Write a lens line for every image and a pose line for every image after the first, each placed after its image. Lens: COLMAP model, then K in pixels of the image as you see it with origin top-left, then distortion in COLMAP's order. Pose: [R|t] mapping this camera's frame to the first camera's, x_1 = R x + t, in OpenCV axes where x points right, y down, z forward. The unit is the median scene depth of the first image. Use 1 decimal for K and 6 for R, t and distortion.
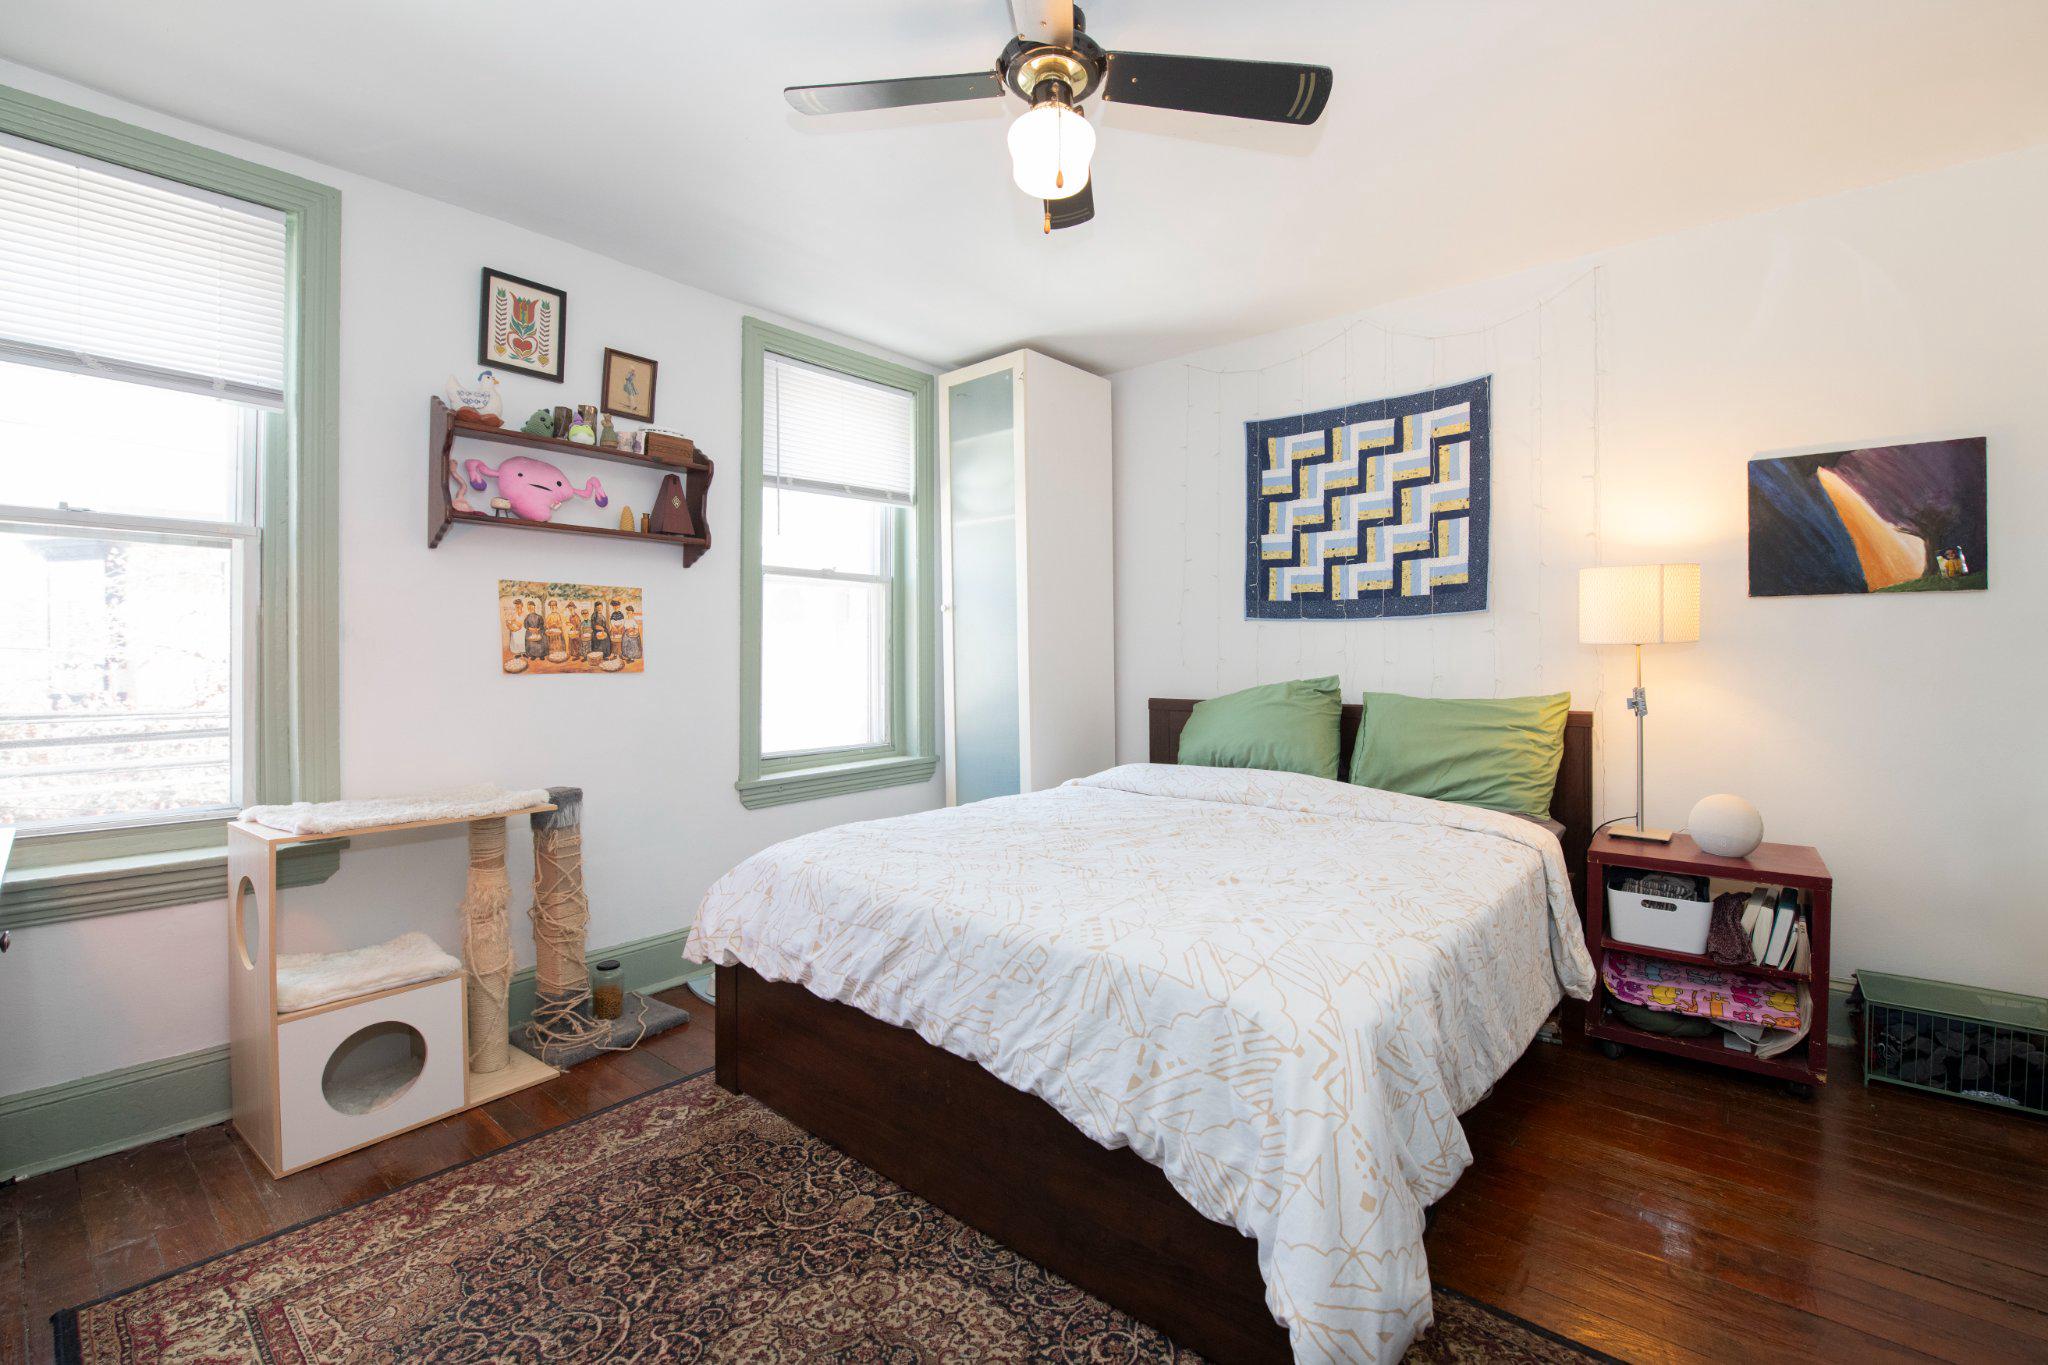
lens RADIAL K [[866.0, 0, 1015.0], [0, 866.0, 668.0], [0, 0, 1]] dist [-0.022396, -0.000365]
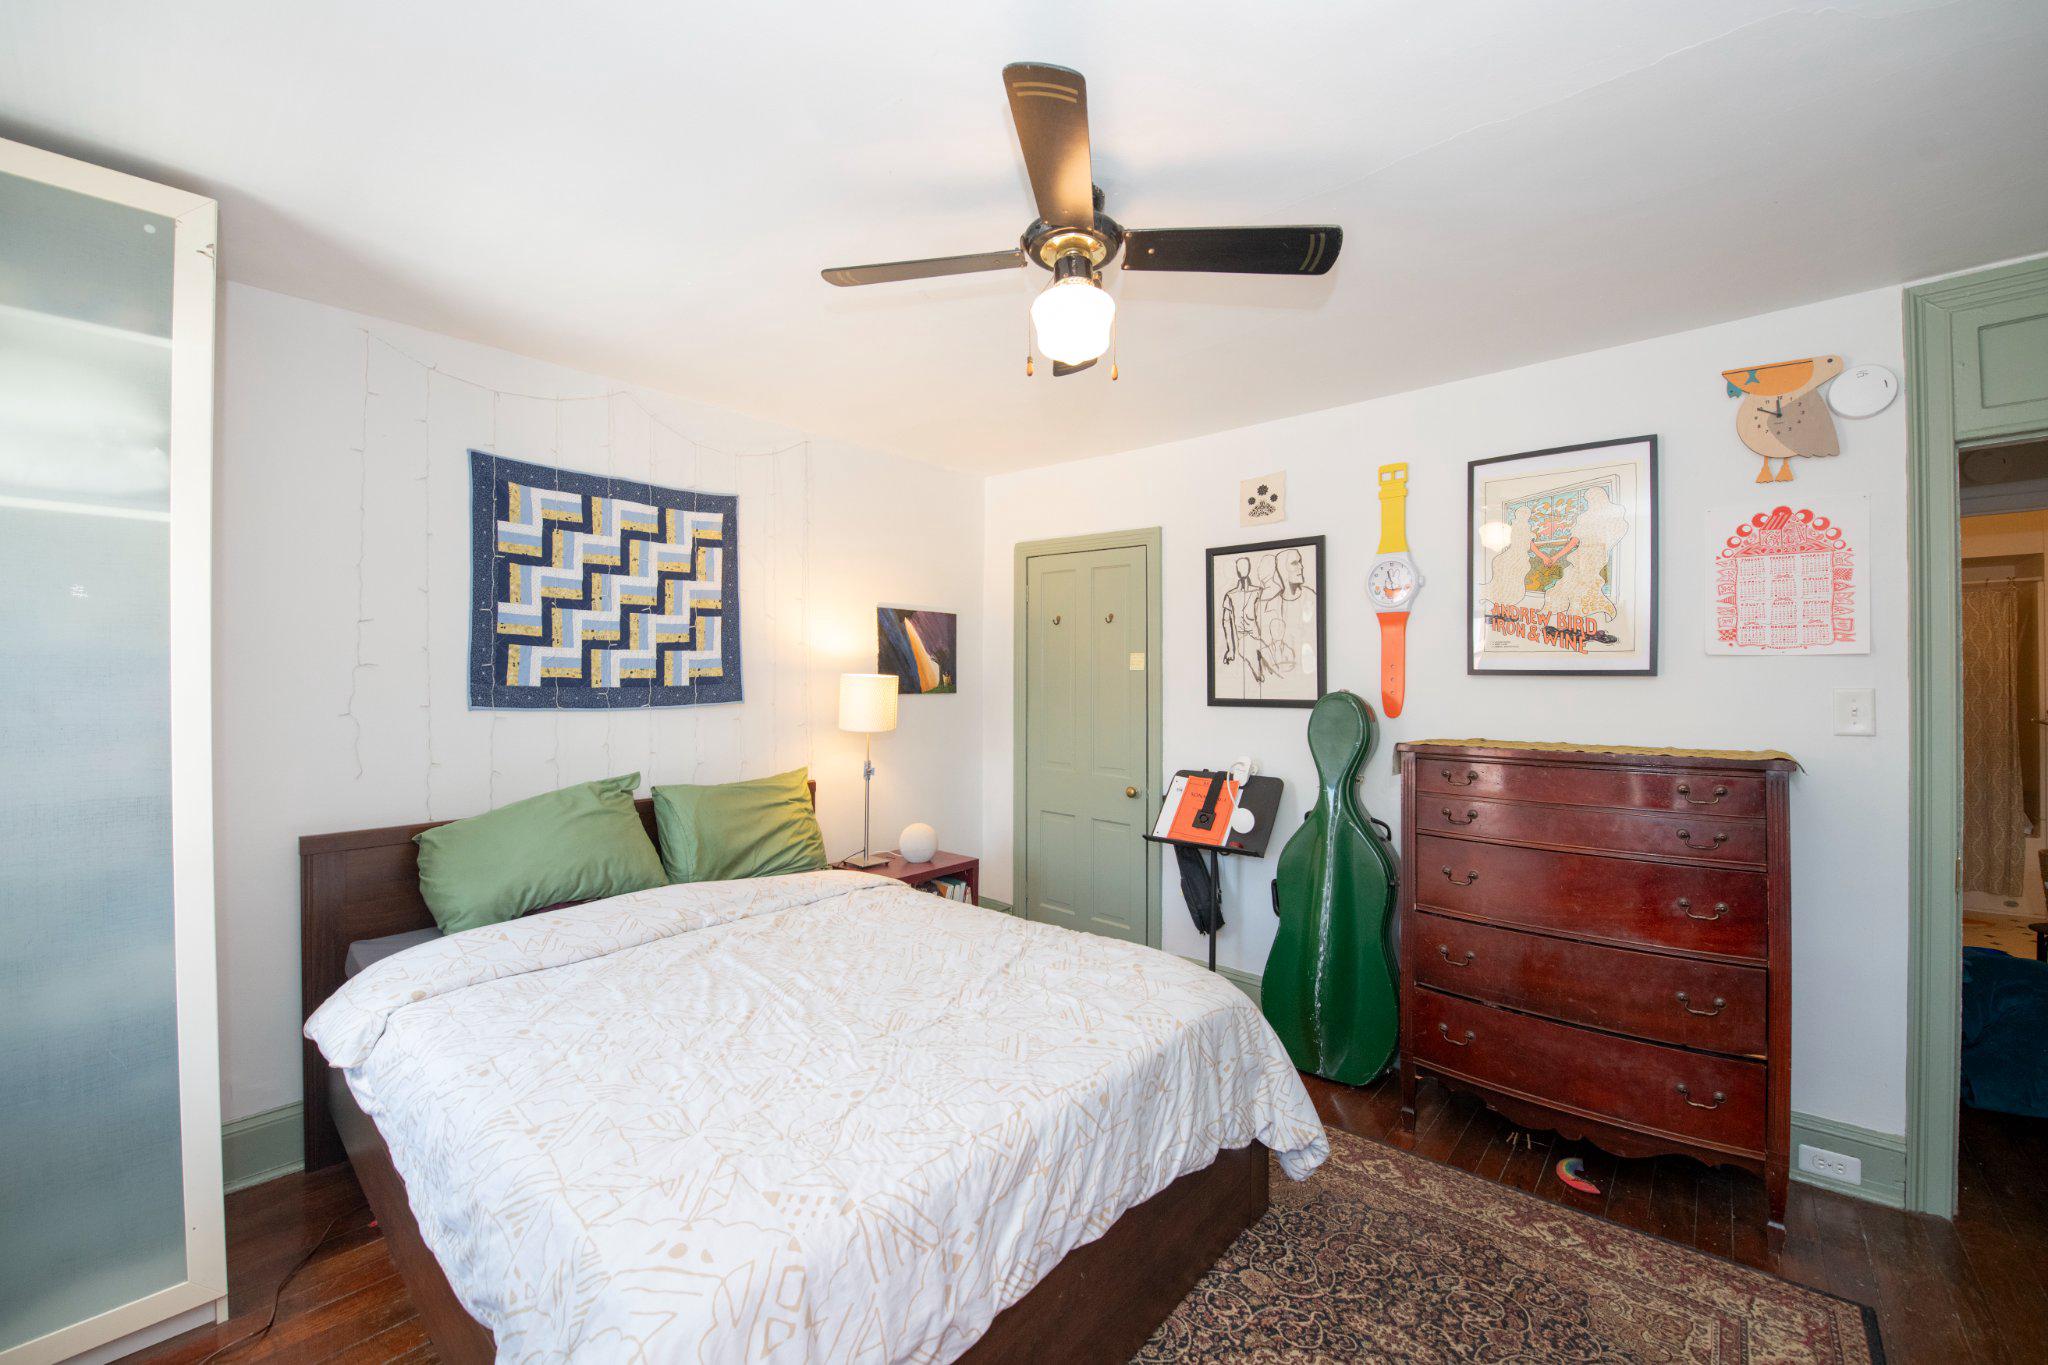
lens RADIAL K [[866.0, 0, 1015.0], [0, 866.0, 668.0], [0, 0, 1]] dist [-0.022396, -0.000365]
pose [[-0.014249, 0.005235, 0.999885, -0.558716], [0.010219, 0.999935, -0.005089, -0.094237], [-0.999846, 0.010145, -0.014301, 0.600662]]
